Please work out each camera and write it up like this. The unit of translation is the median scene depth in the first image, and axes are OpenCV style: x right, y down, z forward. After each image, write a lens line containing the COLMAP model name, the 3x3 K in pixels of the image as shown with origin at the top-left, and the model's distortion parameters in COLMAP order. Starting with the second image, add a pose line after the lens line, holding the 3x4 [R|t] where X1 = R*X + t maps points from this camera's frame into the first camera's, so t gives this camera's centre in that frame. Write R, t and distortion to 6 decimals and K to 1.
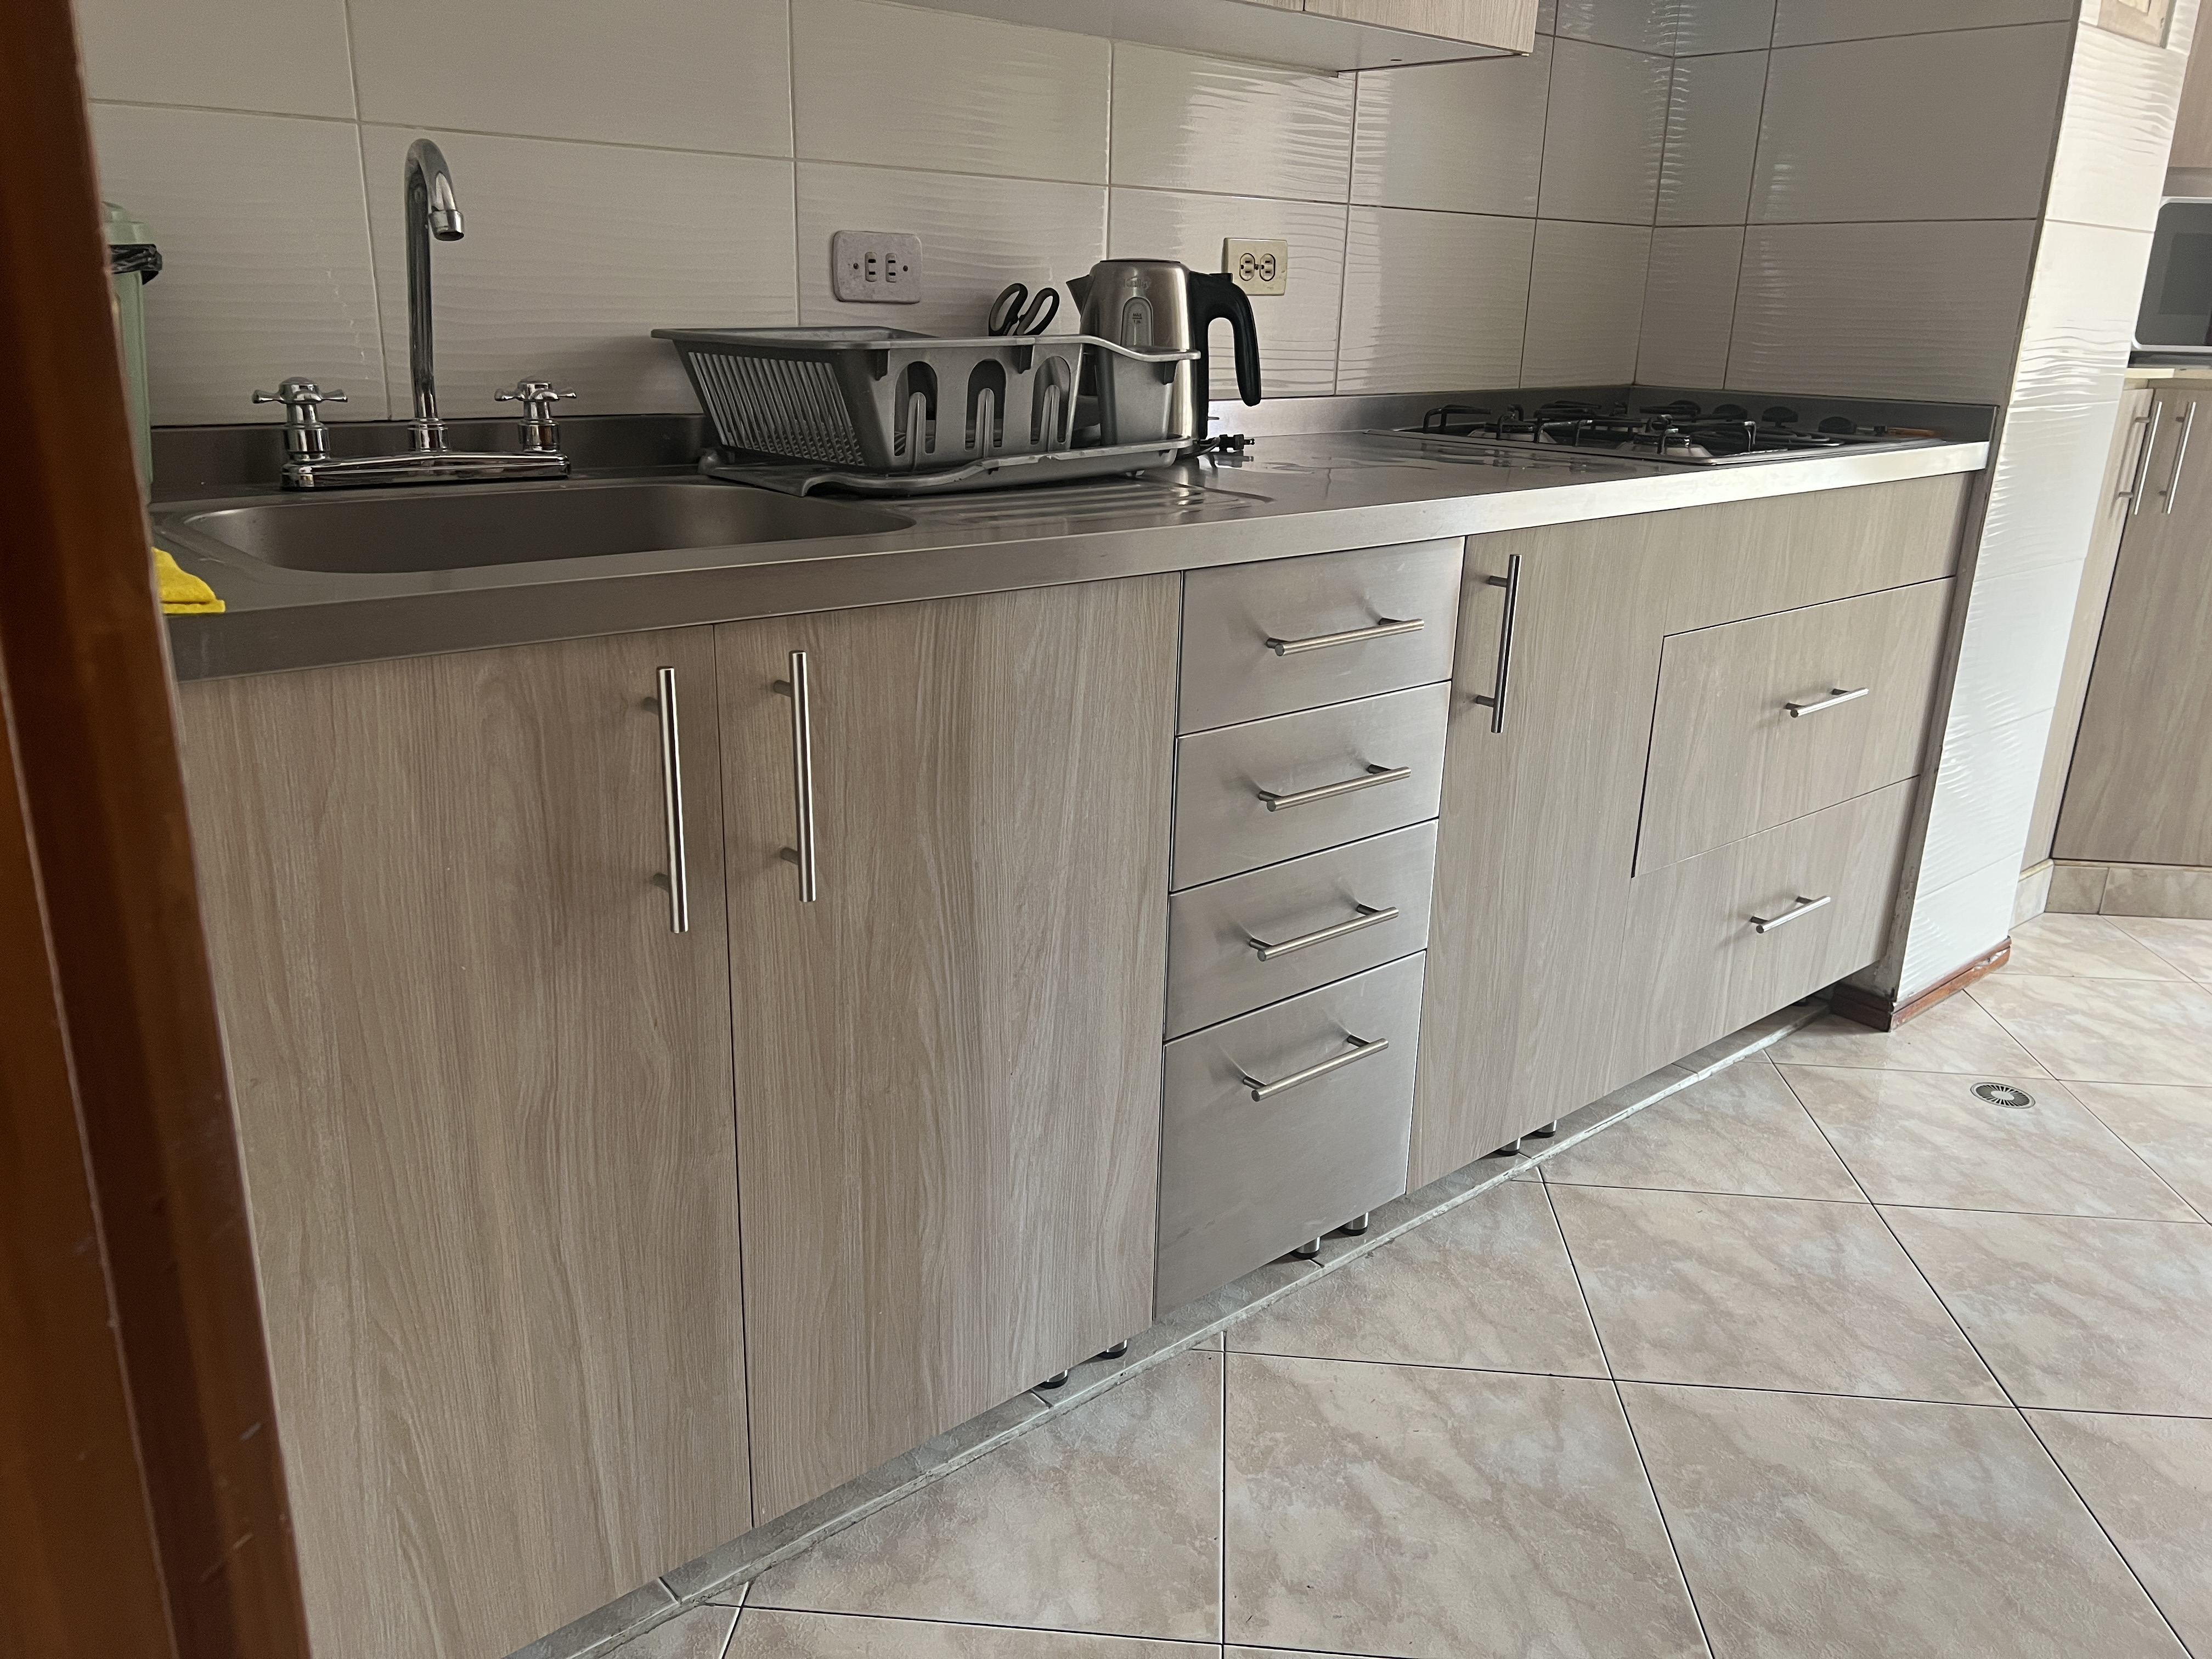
lens RADIAL K [[1653.5, 0, 1101.6], [0, 1653.5, 841.8], [0, 0, 1]] dist [0.051808, -0.059487]
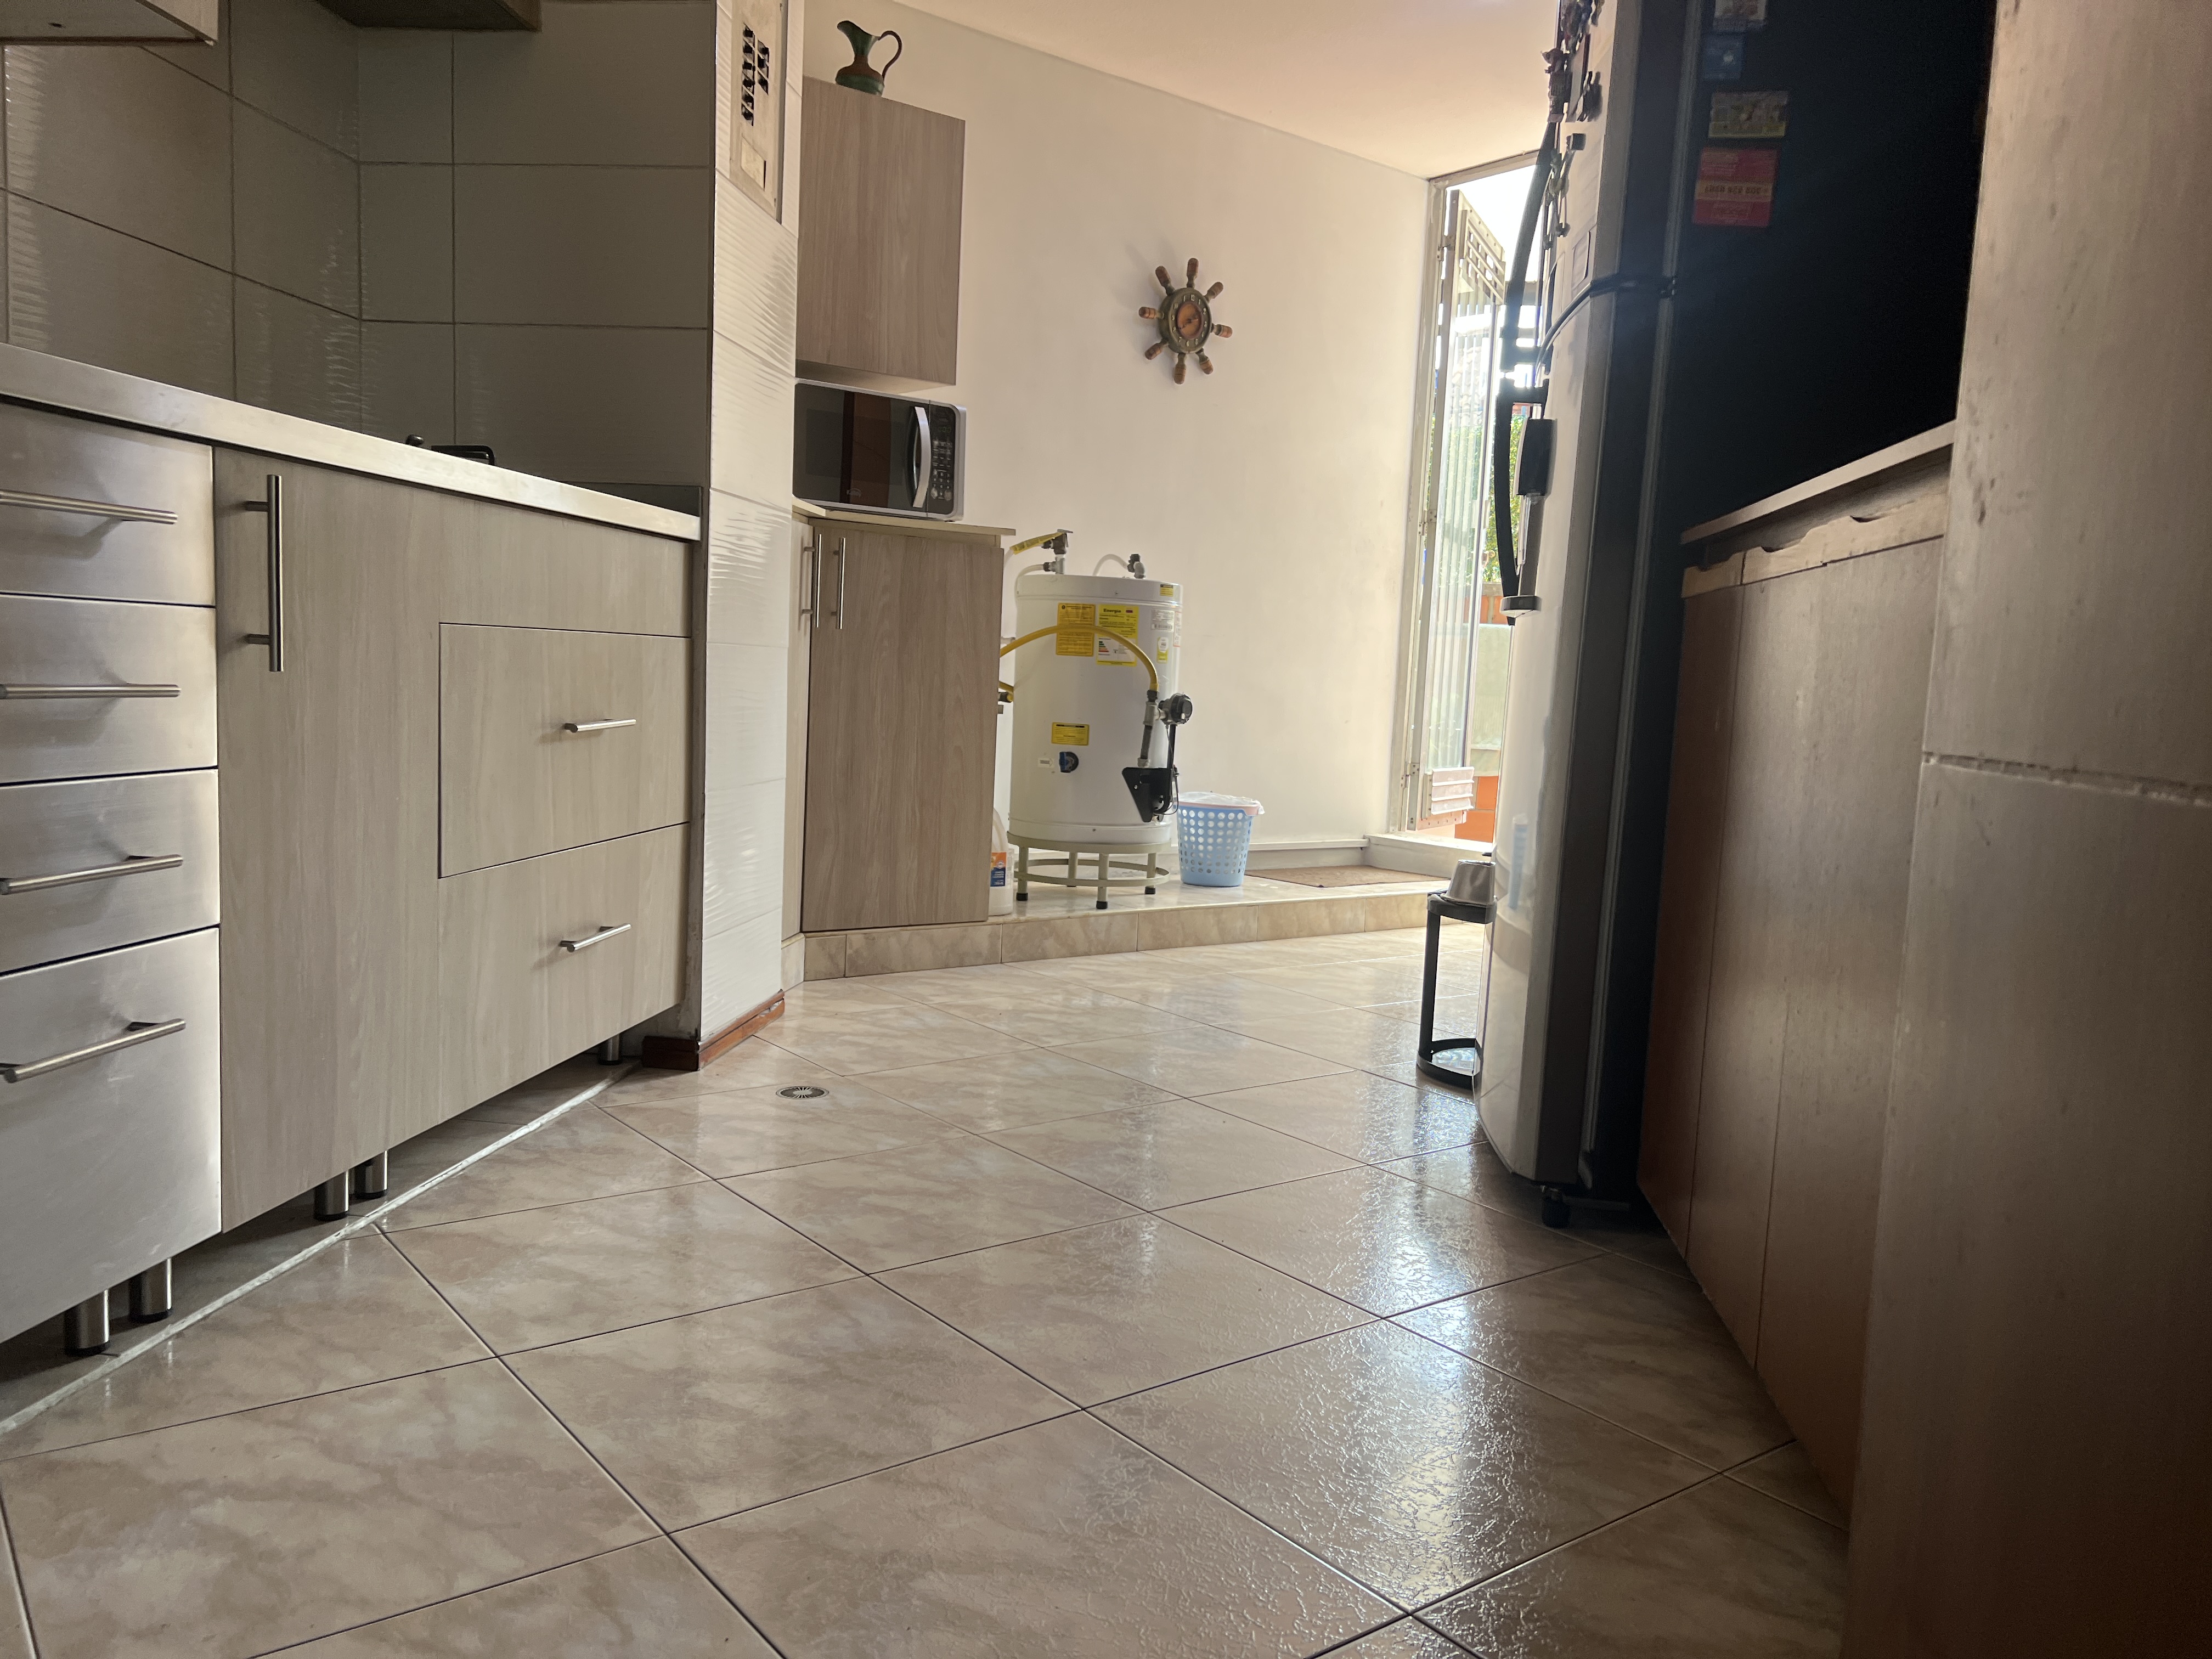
lens RADIAL K [[1653.5, 0, 1129.4], [0, 1653.5, 856.4], [0, 0, 1]] dist [0.051808, -0.059487]
pose [[0.736313, -0.063243, 0.673679, -0.041731], [0.180232, 0.977985, -0.105178, 0.213480], [-0.652196, 0.198863, 0.731501, 0.036980]]
